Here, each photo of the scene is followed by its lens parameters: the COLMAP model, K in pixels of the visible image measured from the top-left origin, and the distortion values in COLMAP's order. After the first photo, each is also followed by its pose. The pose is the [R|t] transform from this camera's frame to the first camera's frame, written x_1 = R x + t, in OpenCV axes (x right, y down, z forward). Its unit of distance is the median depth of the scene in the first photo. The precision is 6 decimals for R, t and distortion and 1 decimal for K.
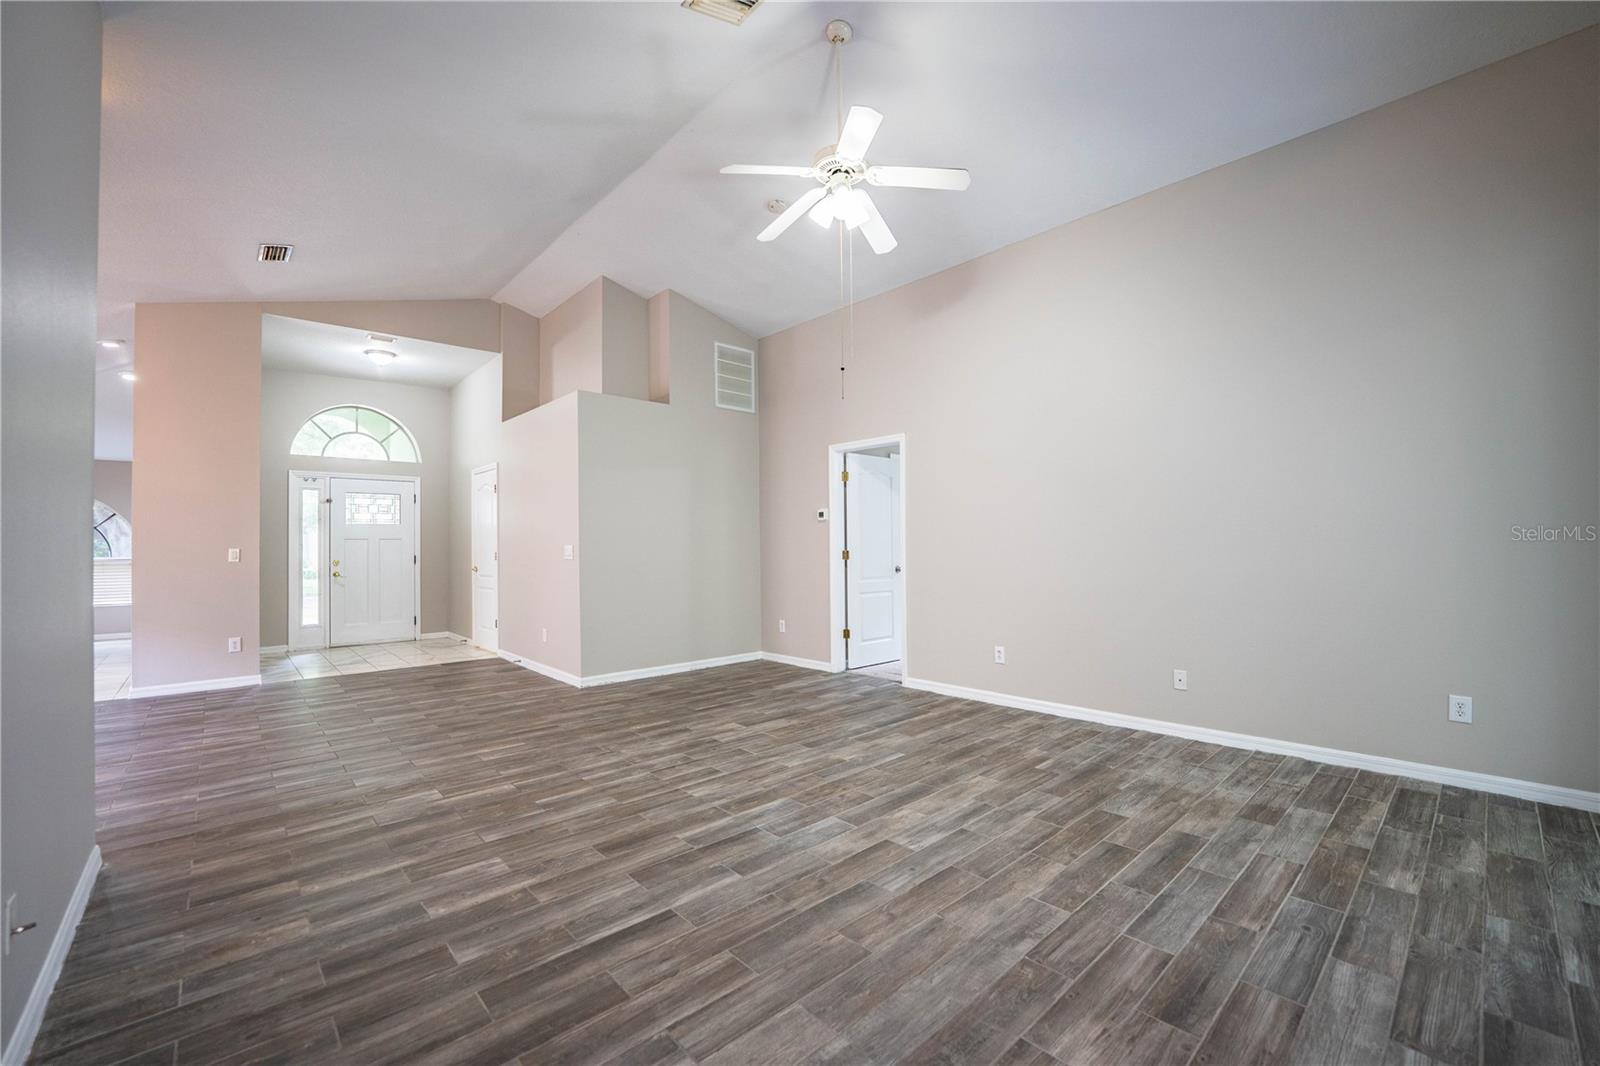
lens RADIAL K [[652.1, 0, 799.9], [0, 652.1, 537.9], [0, 0, 1]] dist [-0.027719, 0.002851]
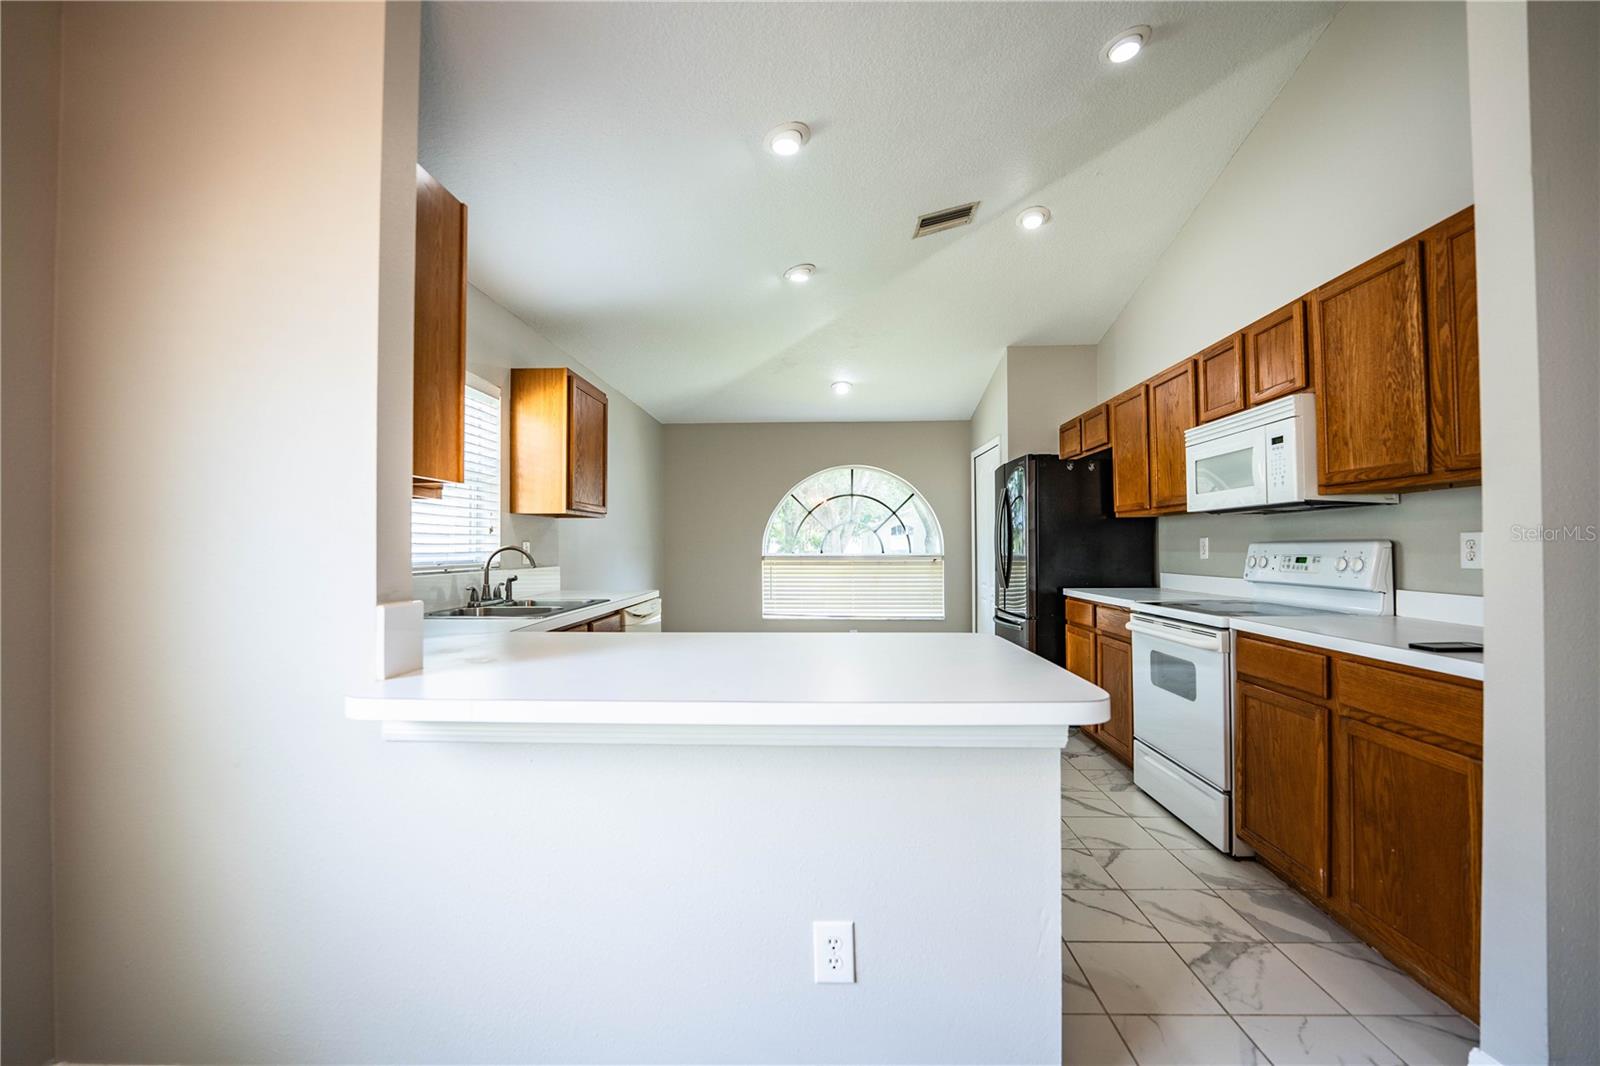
lens RADIAL K [[652.1, 0, 799.9], [0, 652.1, 537.9], [0, 0, 1]] dist [-0.027719, 0.002851]
pose [[0.709750, -0.004070, -0.704442, -1.572935], [0.007743, 0.999968, 0.002023, 0.026792], [0.704411, -0.006890, 0.709758, 0.906245]]
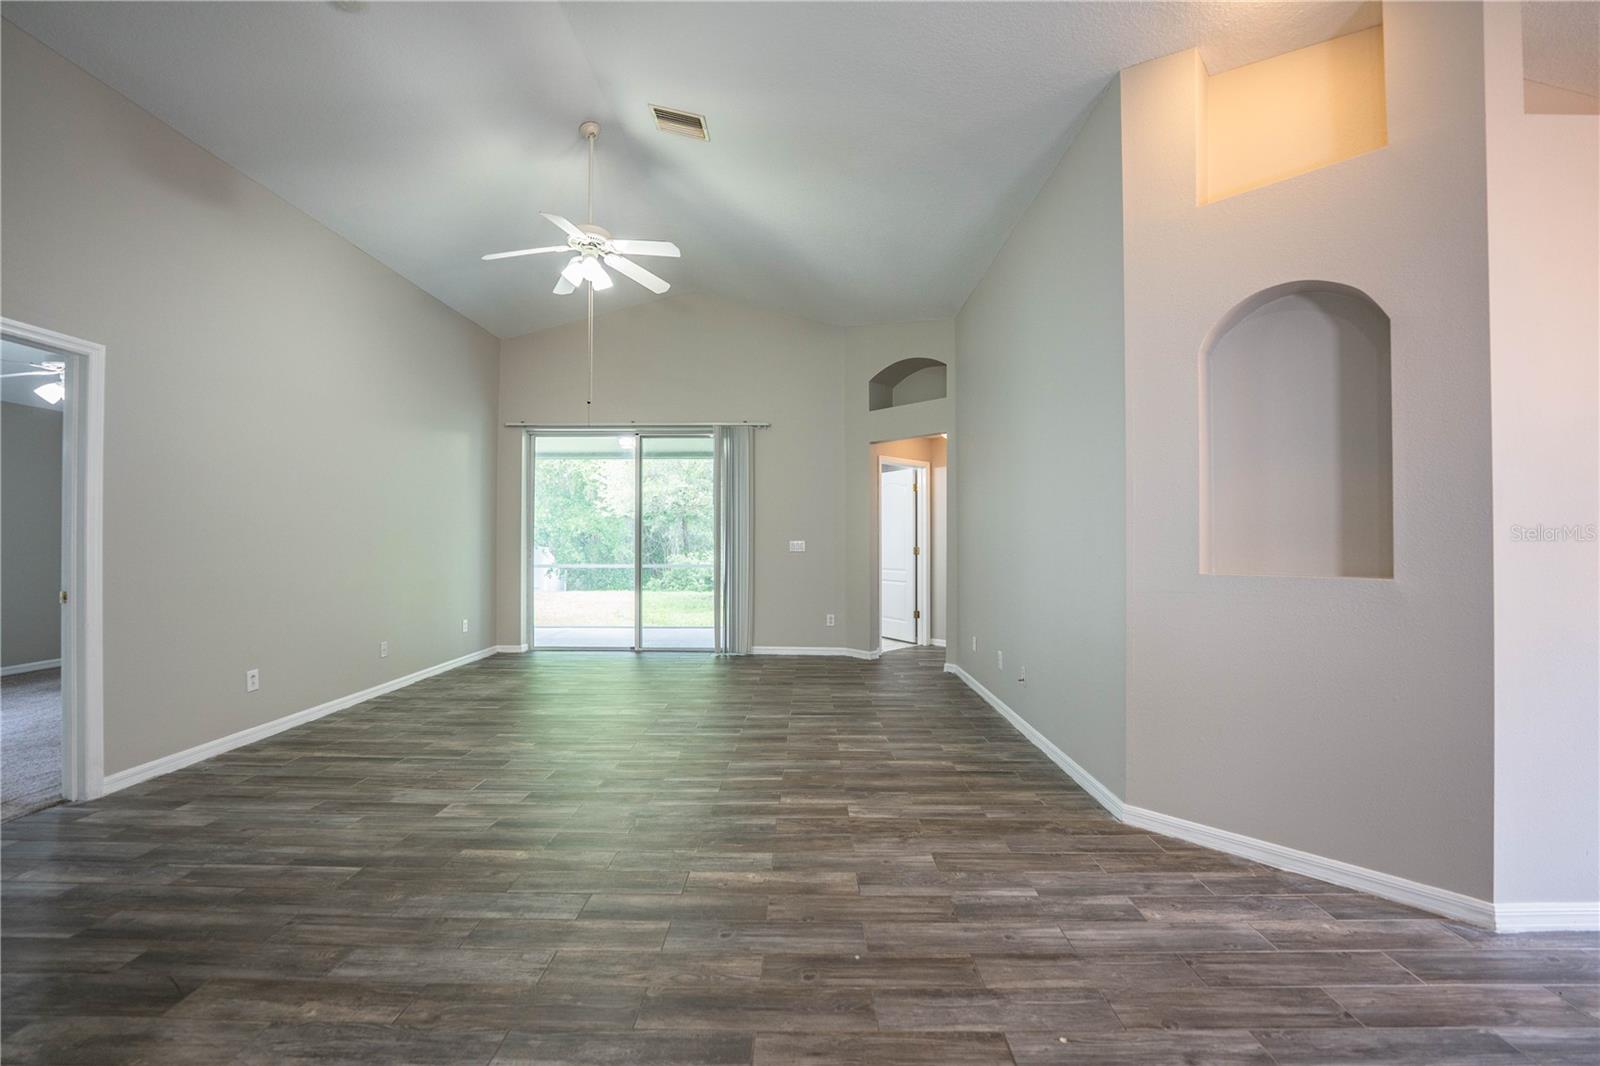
lens RADIAL K [[652.1, 0, 799.9], [0, 652.1, 537.9], [0, 0, 1]] dist [-0.027719, 0.002851]
pose [[-0.730394, 0.014948, 0.682862, -1.005837], [-0.000585, 0.999746, -0.022510, 0.026249], [-0.683026, -0.016841, -0.730200, 1.519274]]
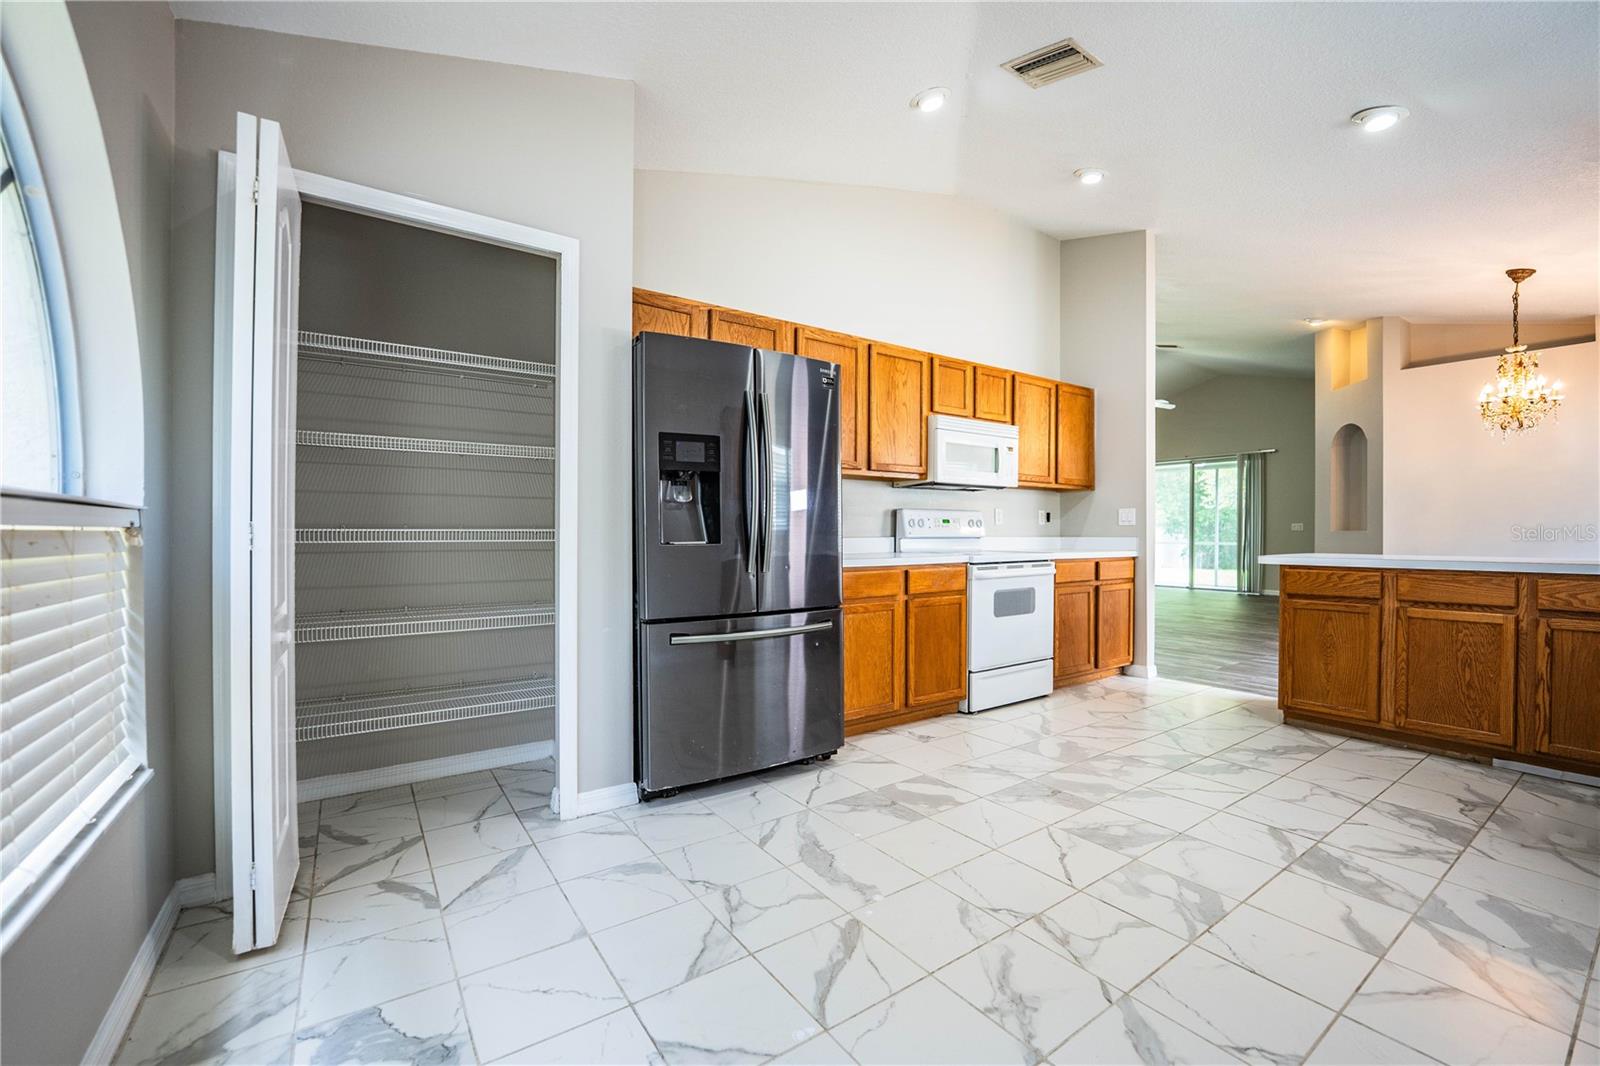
lens RADIAL K [[652.1, 0, 799.9], [0, 652.1, 537.9], [0, 0, 1]] dist [-0.027719, 0.002851]
pose [[0.133253, 0.003048, 0.991077, -2.932833], [-0.014786, 0.999890, -0.001087, 0.096248], [-0.990972, -0.014509, 0.133284, 1.992099]]
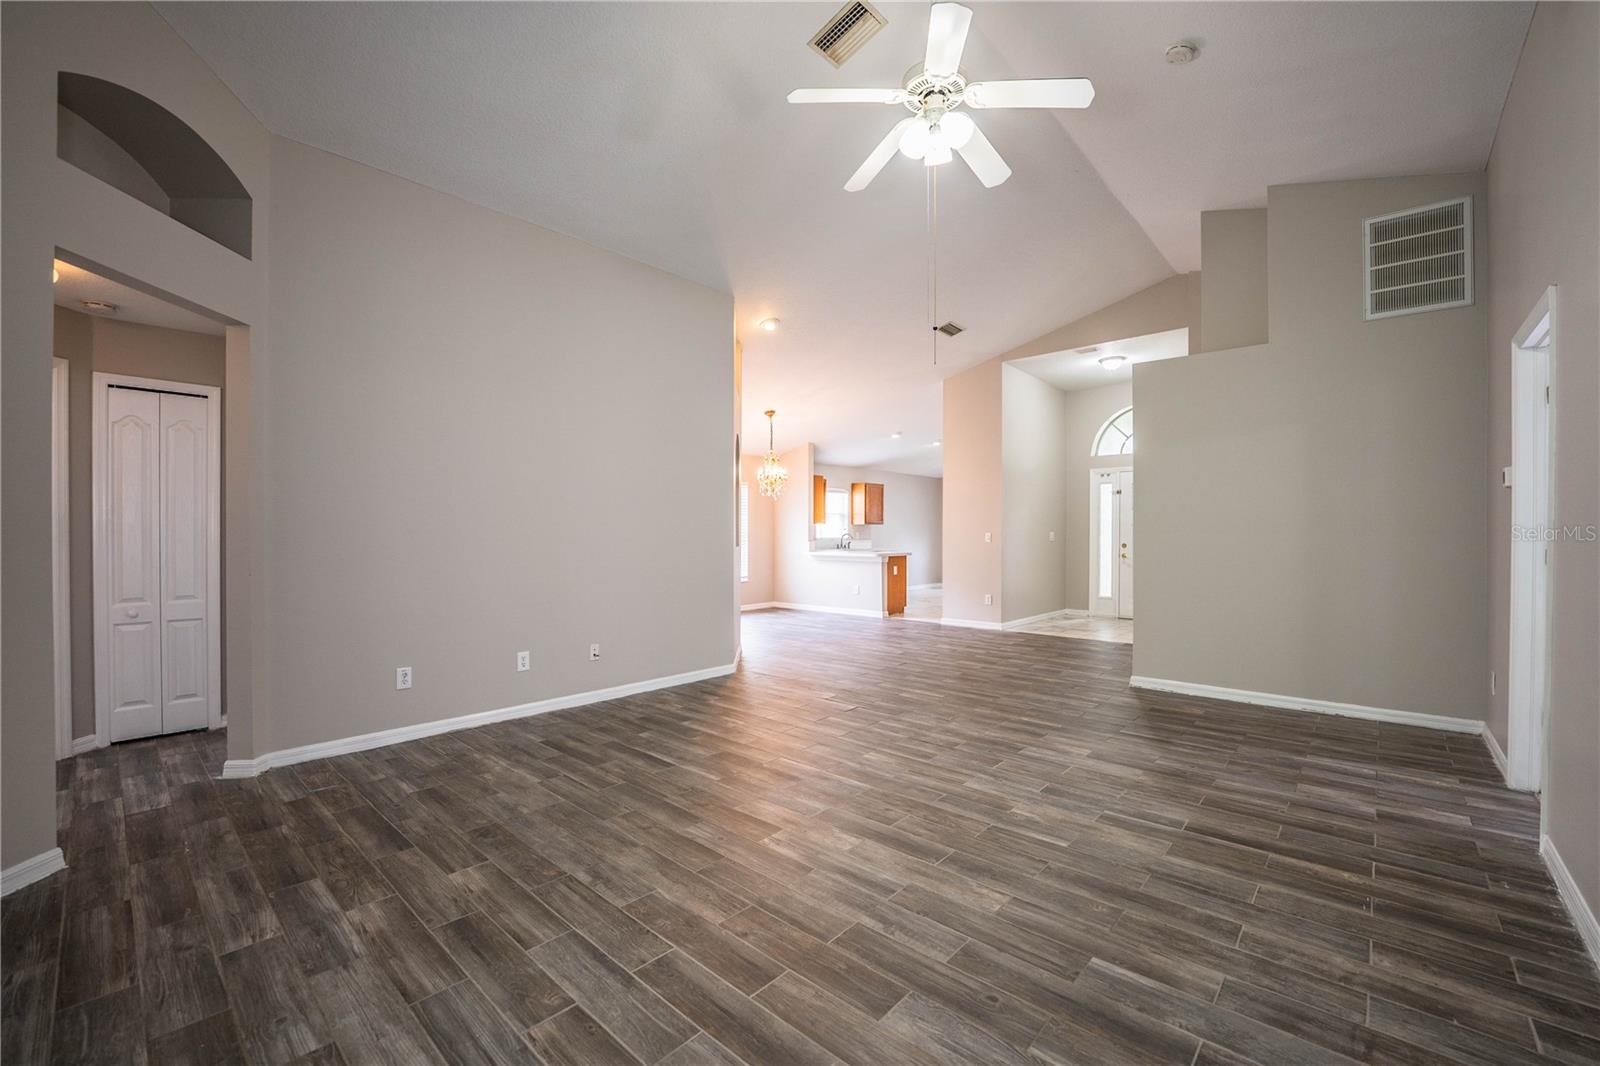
lens RADIAL K [[652.1, 0, 799.9], [0, 652.1, 537.9], [0, 0, 1]] dist [-0.027719, 0.002851]
pose [[0.094685, 0.016895, -0.995364, 0.834746], [0.009828, 0.999791, 0.017905, -0.003622], [0.995459, -0.011477, 0.094500, 0.691096]]
